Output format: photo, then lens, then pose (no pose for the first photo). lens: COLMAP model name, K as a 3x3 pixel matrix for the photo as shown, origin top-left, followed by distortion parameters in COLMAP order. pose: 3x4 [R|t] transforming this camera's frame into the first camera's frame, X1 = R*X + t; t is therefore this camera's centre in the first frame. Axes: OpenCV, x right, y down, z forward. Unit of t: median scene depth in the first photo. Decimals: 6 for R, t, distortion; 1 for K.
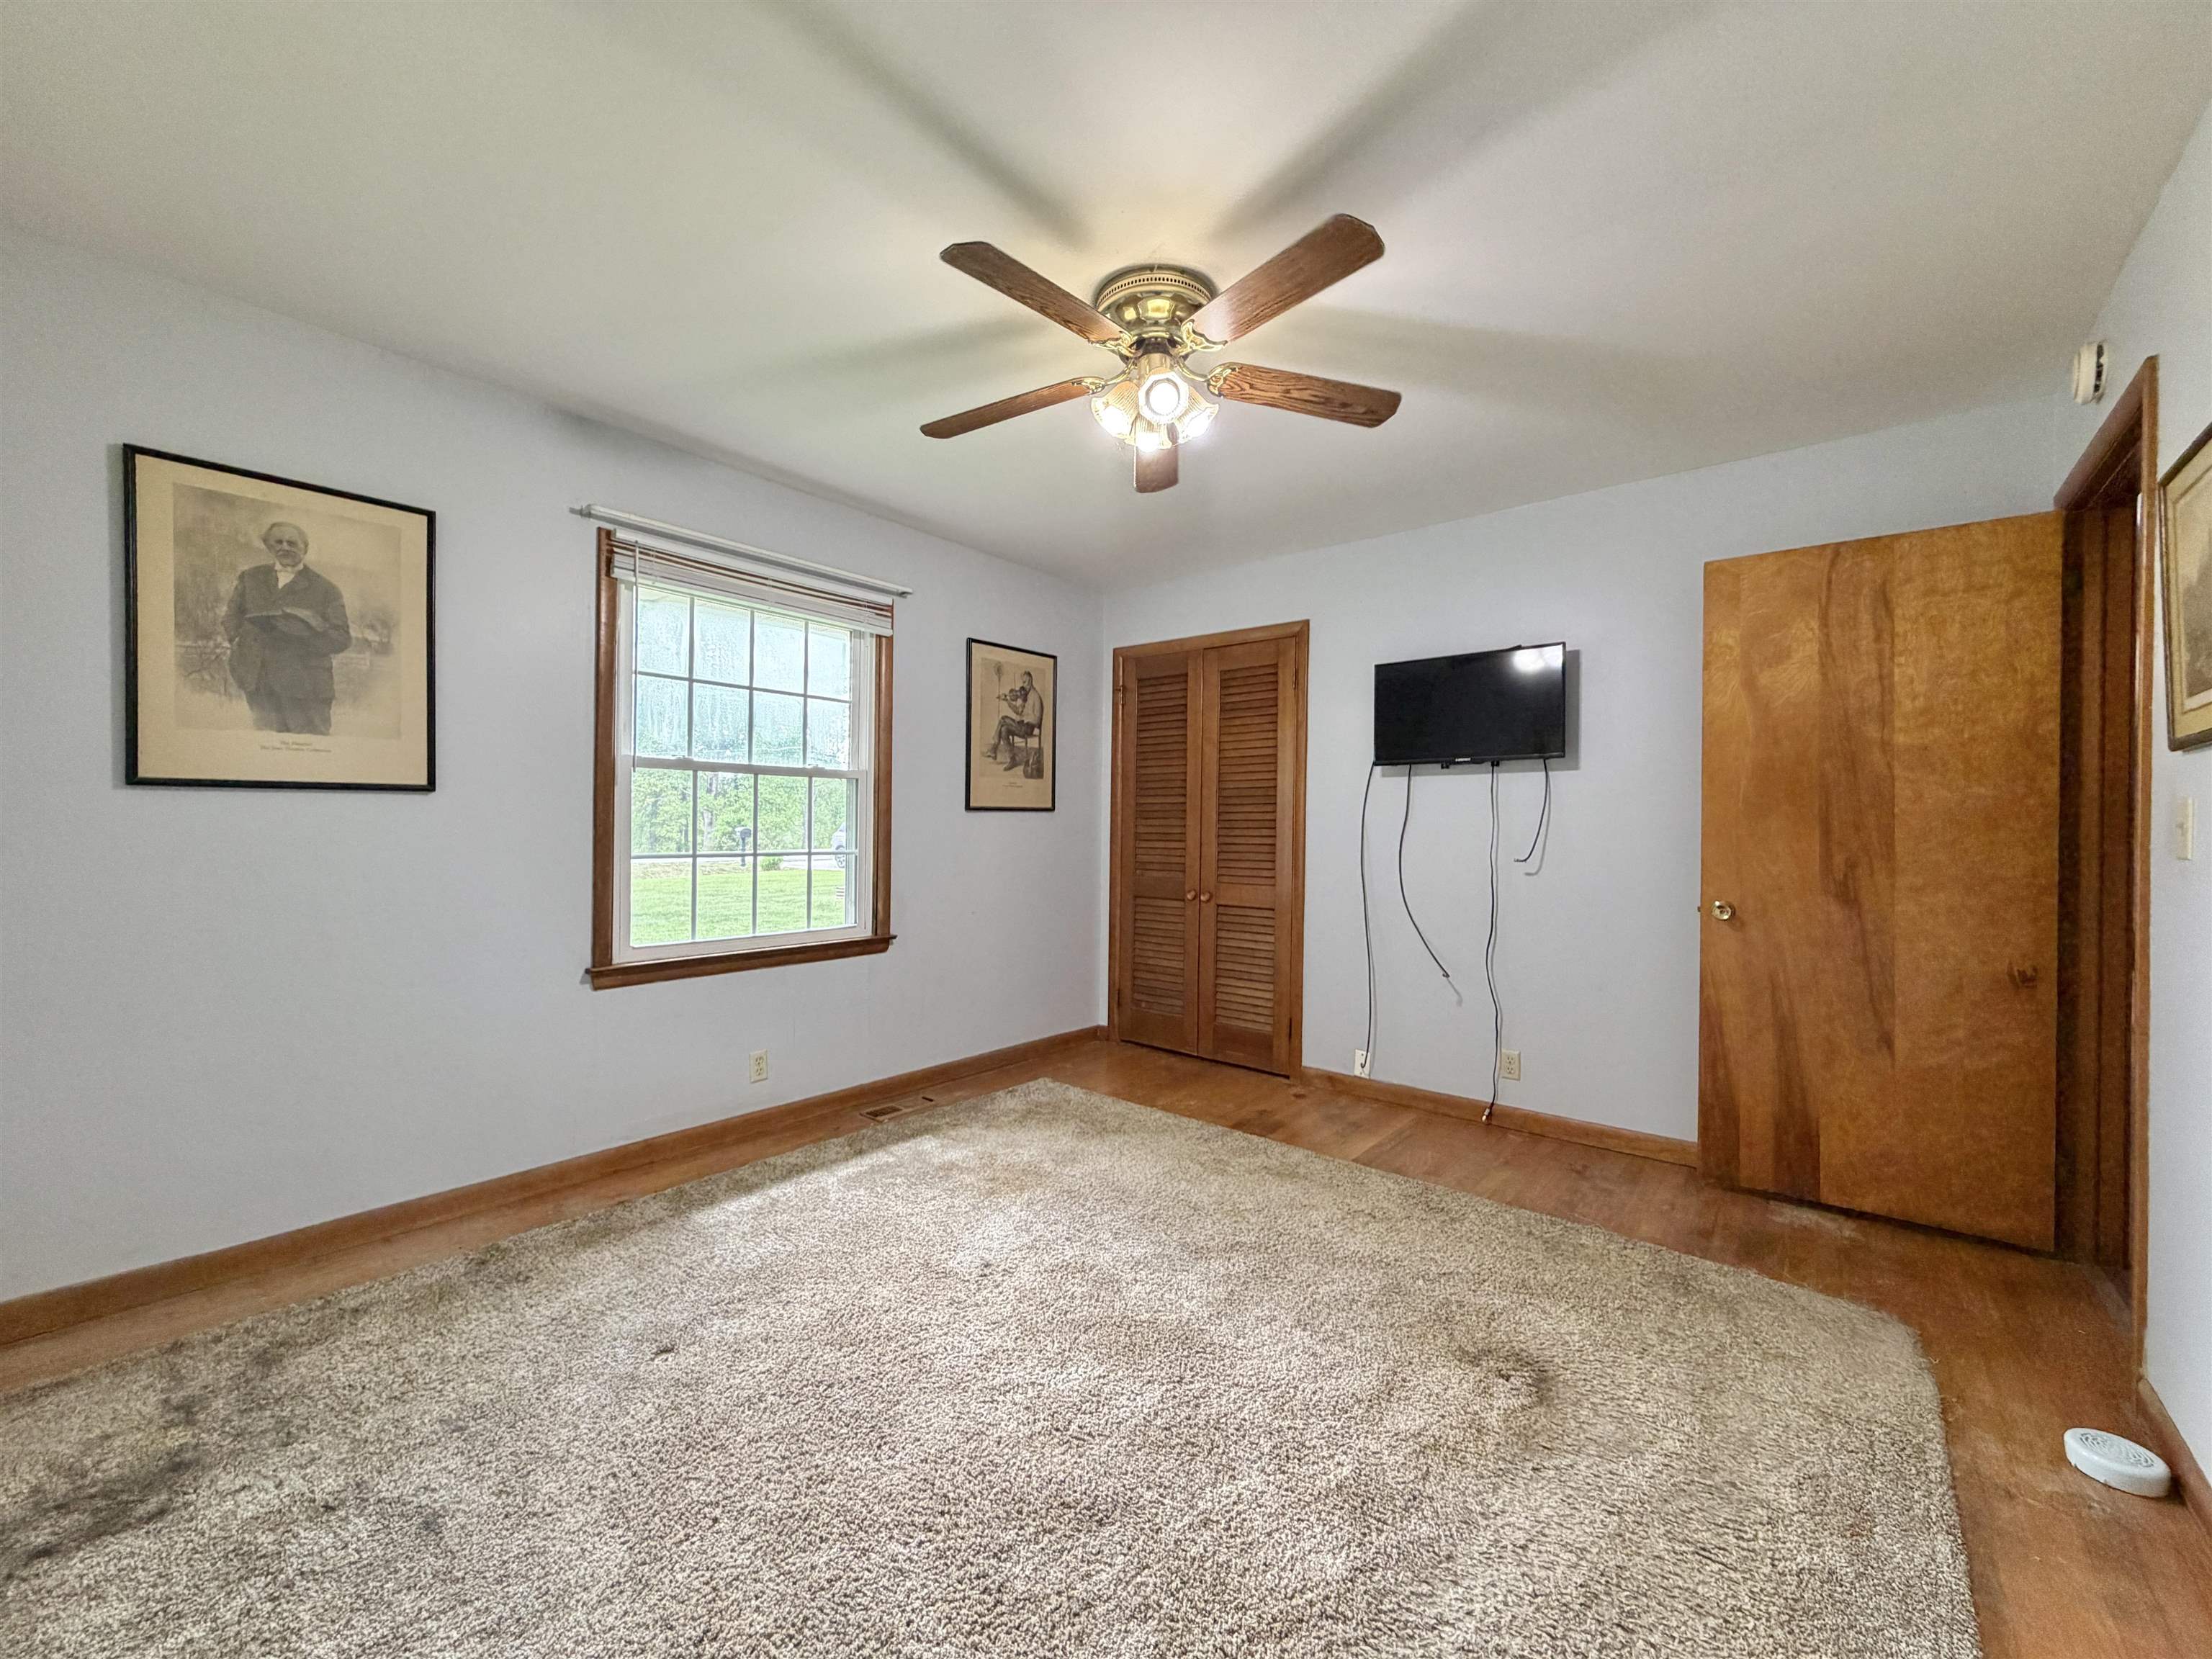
lens RADIAL K [[878.0, 0, 1114.0], [0, 878.0, 826.9], [0, 0, 1]] dist [0.000098, -0.000229]
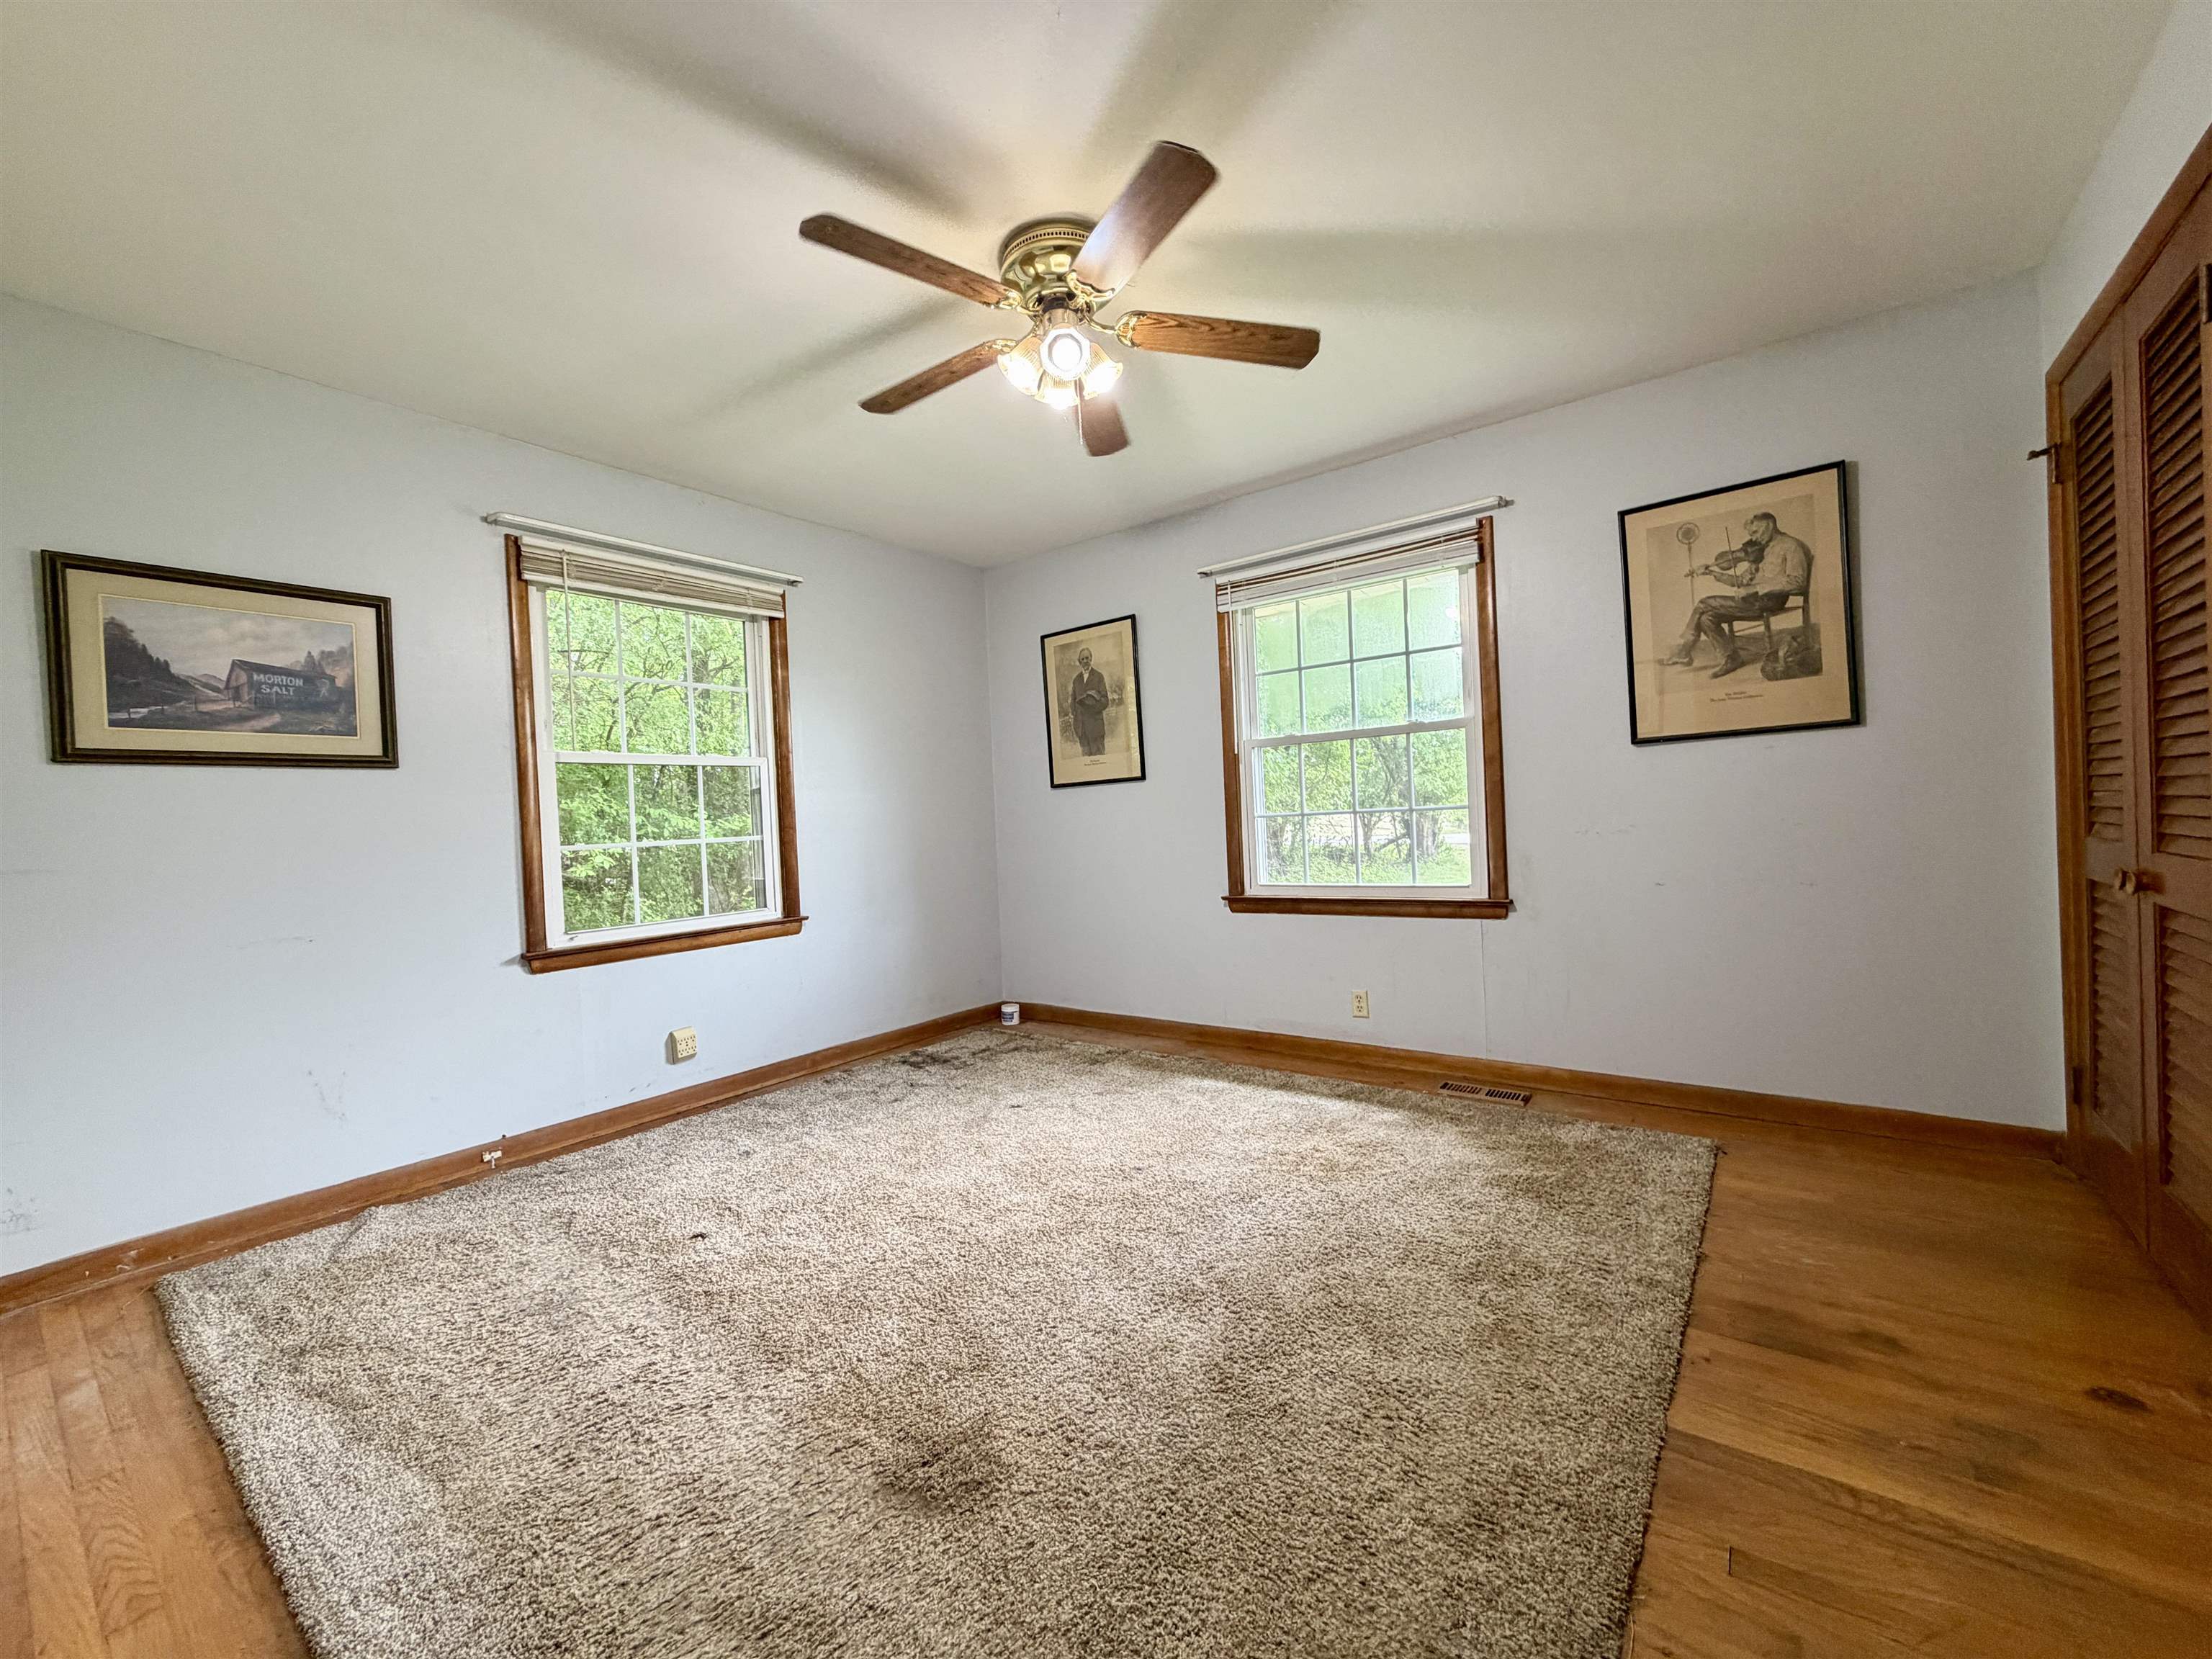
lens RADIAL K [[878.0, 0, 1104.9], [0, 878.0, 835.1], [0, 0, 1]] dist [0.000098, -0.000229]
pose [[0.038202, 0.001269, -0.999269, 0.684813], [0.045026, 0.998981, 0.002990, 0.043151], [0.998255, -0.045107, 0.038106, 0.647033]]
